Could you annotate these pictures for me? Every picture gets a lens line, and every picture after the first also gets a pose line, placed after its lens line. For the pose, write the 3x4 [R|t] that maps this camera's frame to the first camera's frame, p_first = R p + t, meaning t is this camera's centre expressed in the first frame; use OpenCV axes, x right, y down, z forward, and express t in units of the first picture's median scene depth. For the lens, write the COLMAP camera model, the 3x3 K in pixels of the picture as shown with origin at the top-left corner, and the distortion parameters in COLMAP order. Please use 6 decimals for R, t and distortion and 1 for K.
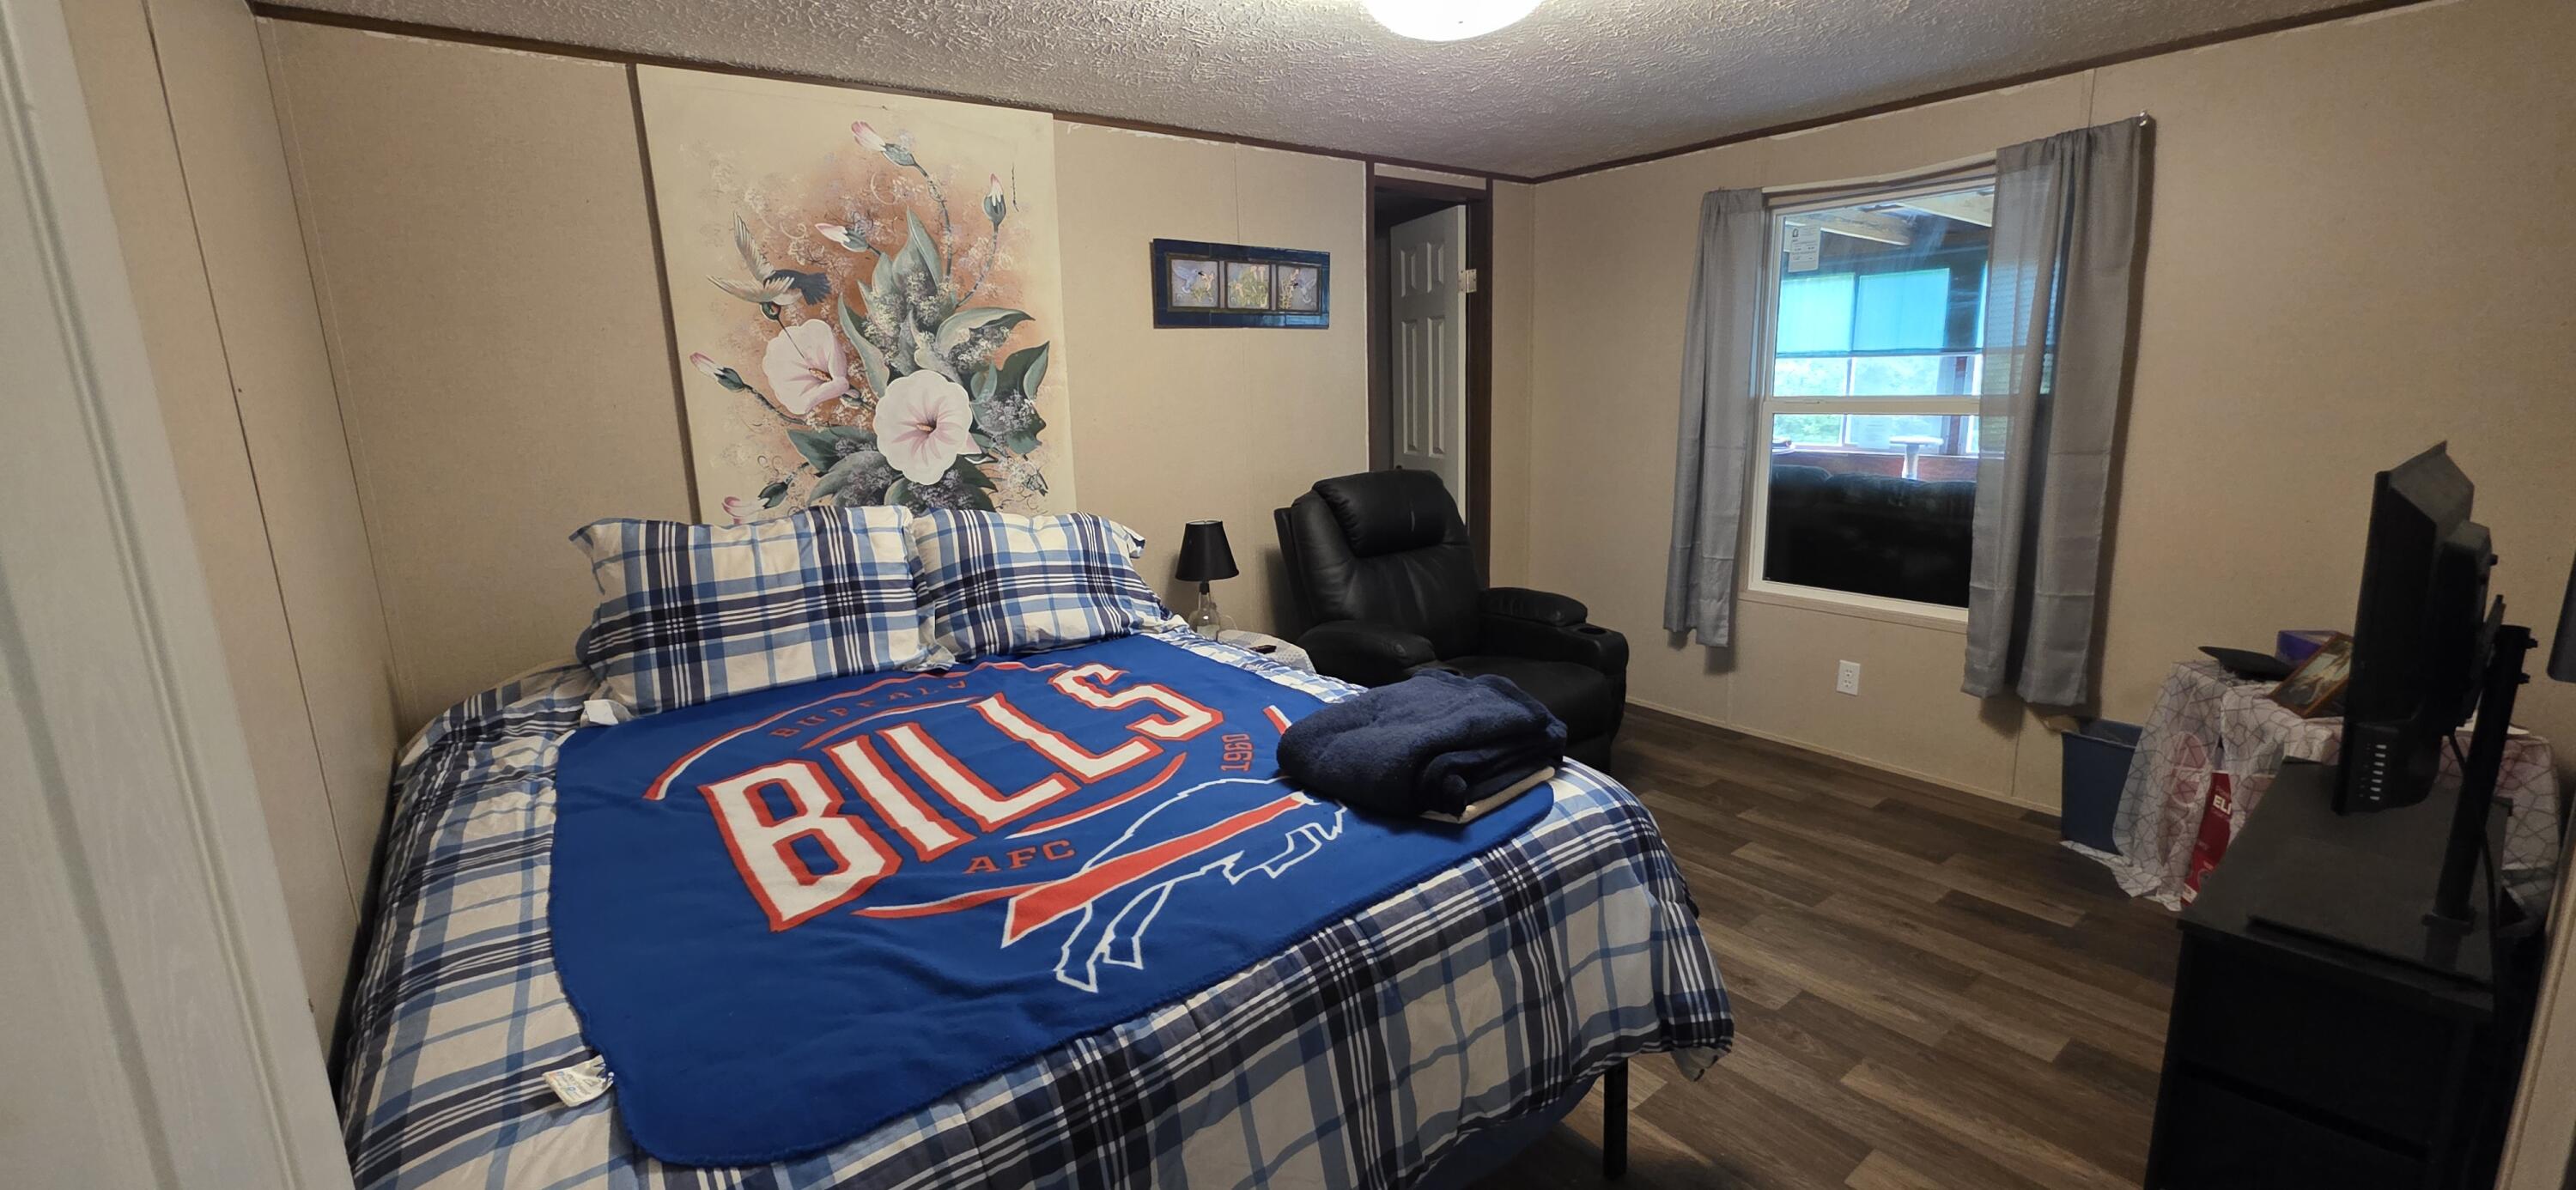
lens RADIAL K [[1023.7, 0, 1280.4], [0, 1023.7, 576.0], [0, 0, 1]] dist [-0.001592, 0.000361]
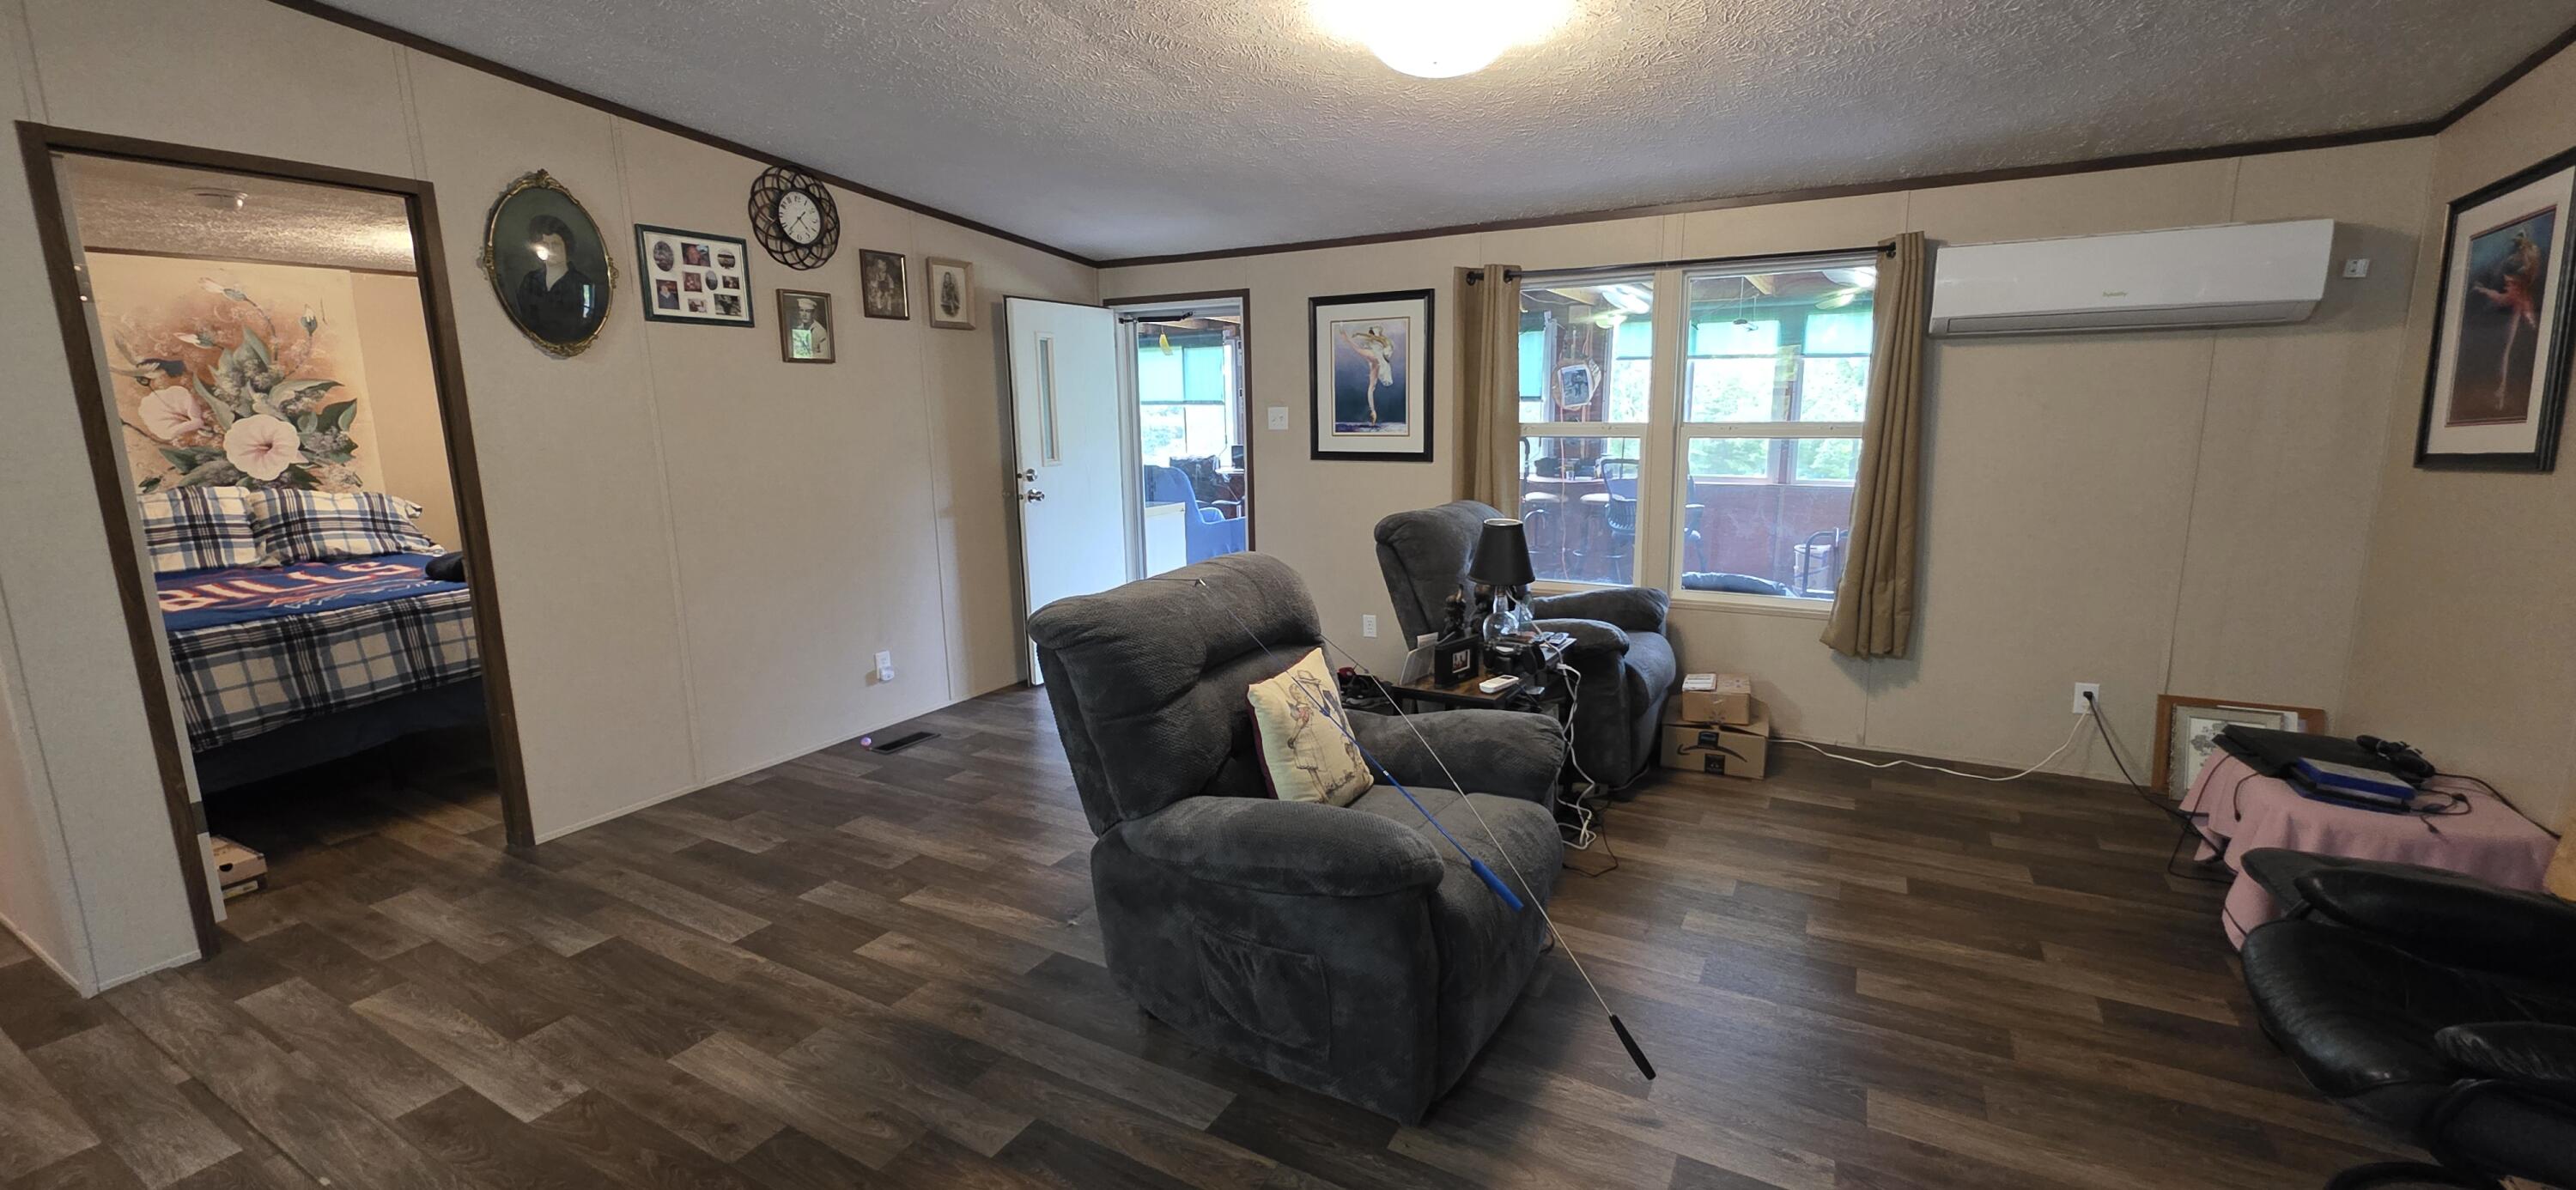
lens RADIAL K [[1023.7, 0, 1272.1], [0, 1023.7, 588.4], [0, 0, 1]] dist [-0.001592, 0.000361]
pose [[0.925377, -0.054183, 0.375156, 0.628896], [0.063451, 0.997908, -0.012386, 0.245927], [-0.373700, 0.035266, 0.926879, -1.361450]]
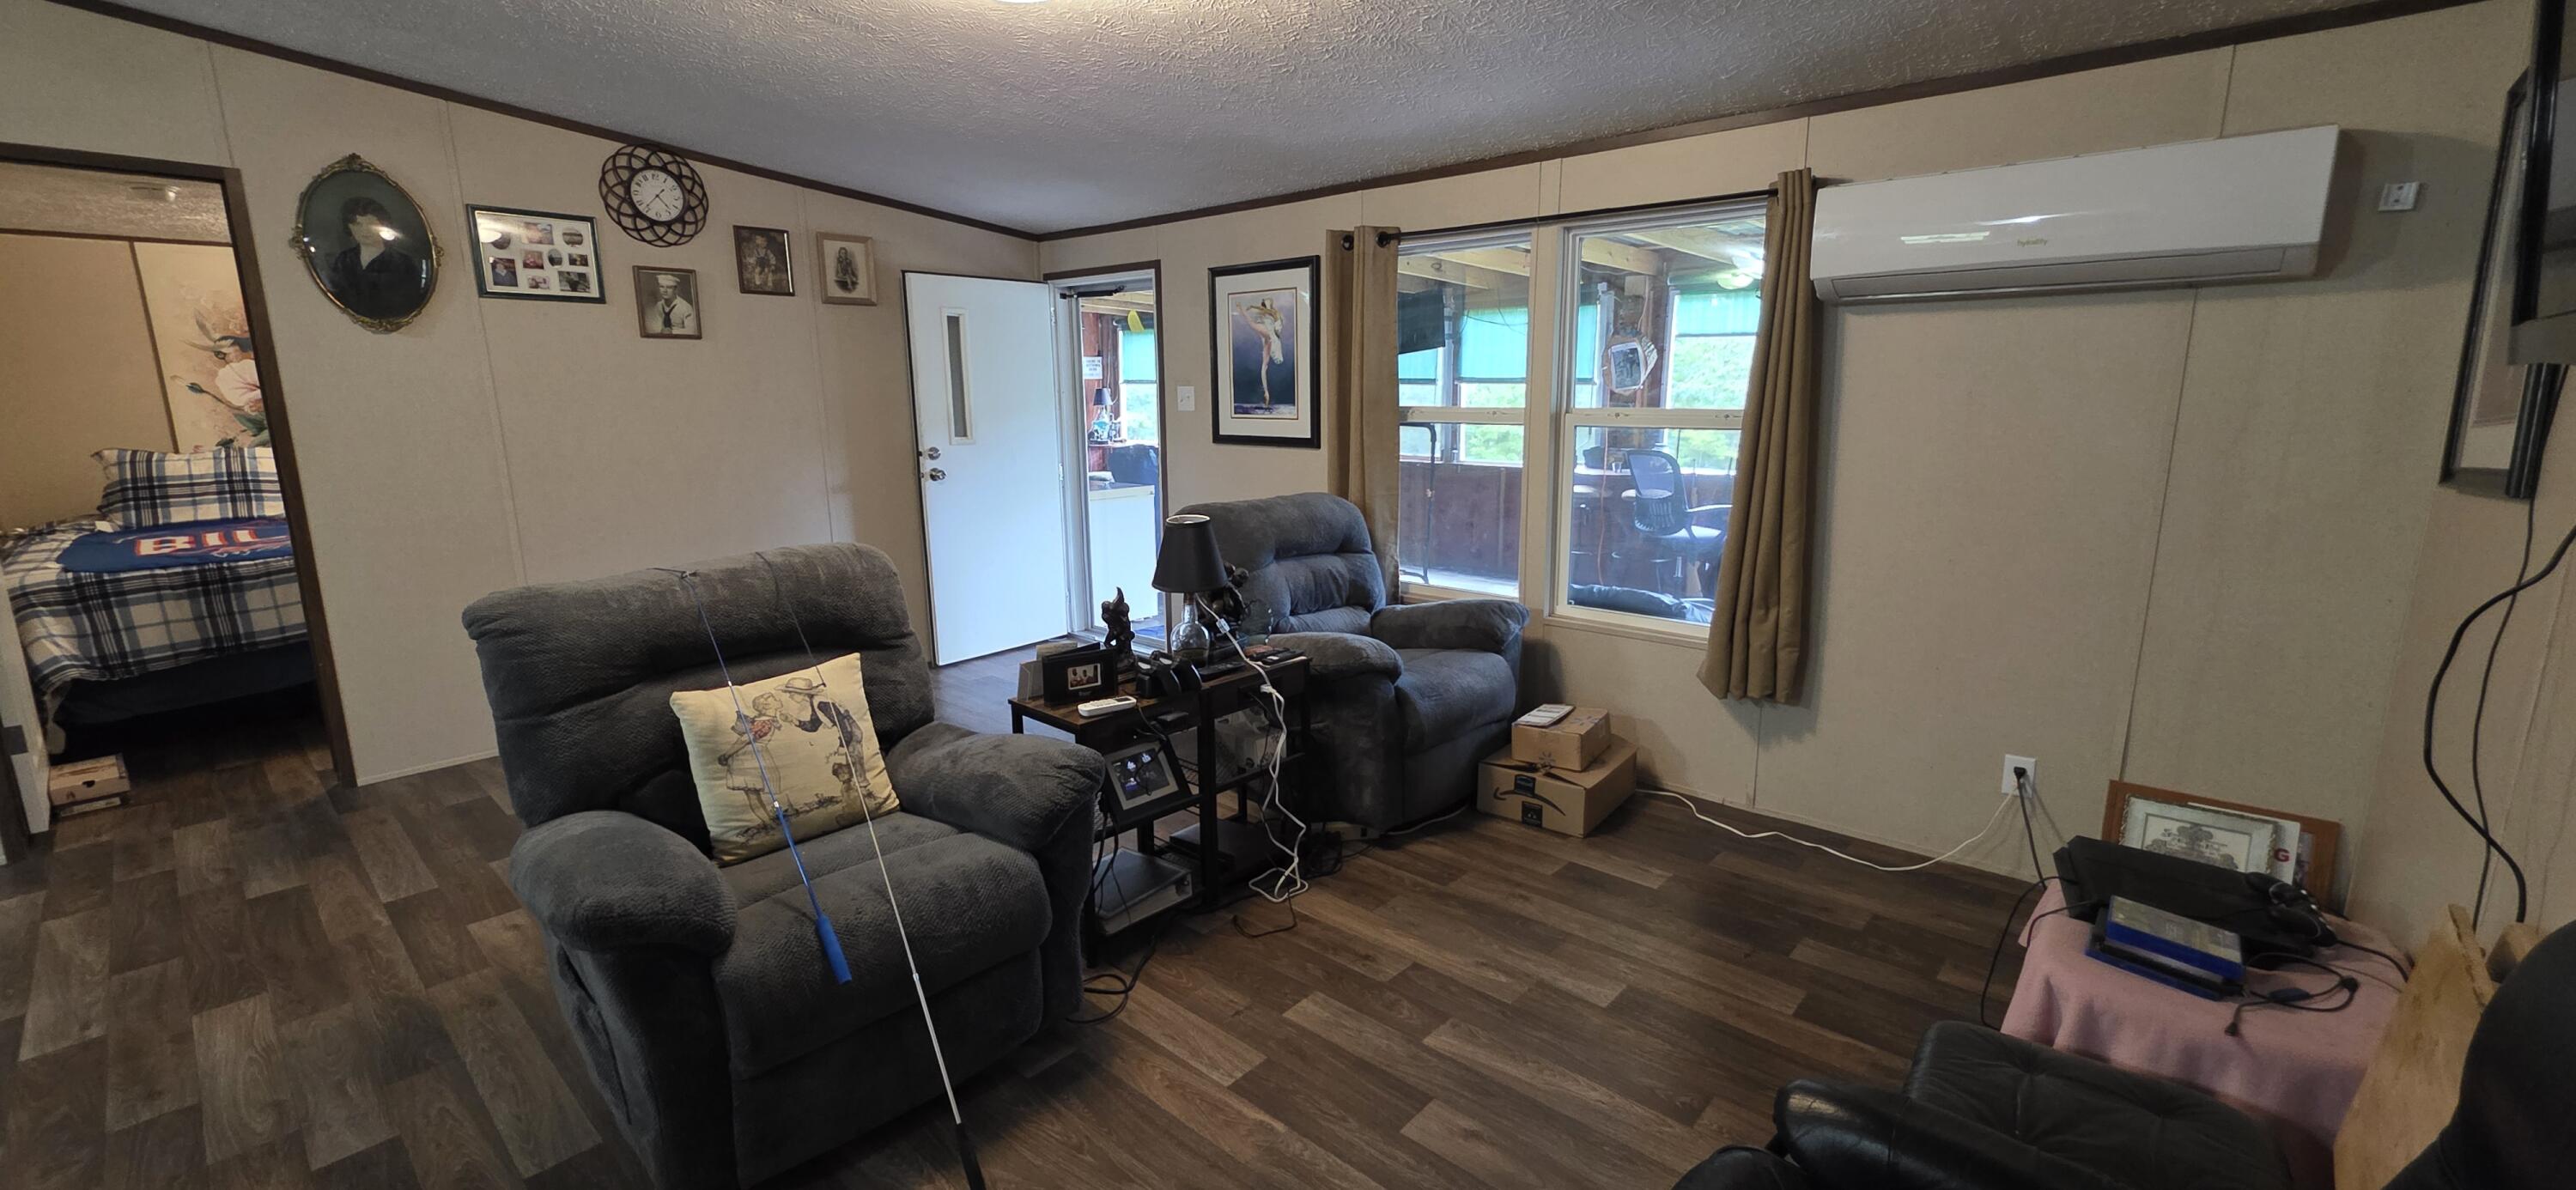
lens RADIAL K [[1023.7, 0, 1270.8], [0, 1023.7, 586.9], [0, 0, 1]] dist [-0.001592, 0.000361]
pose [[0.984443, -0.012872, 0.175235, 2.019267], [0.013763, 0.999898, -0.003870, 0.243520], [-0.175167, 0.006222, 0.984519, -1.438810]]
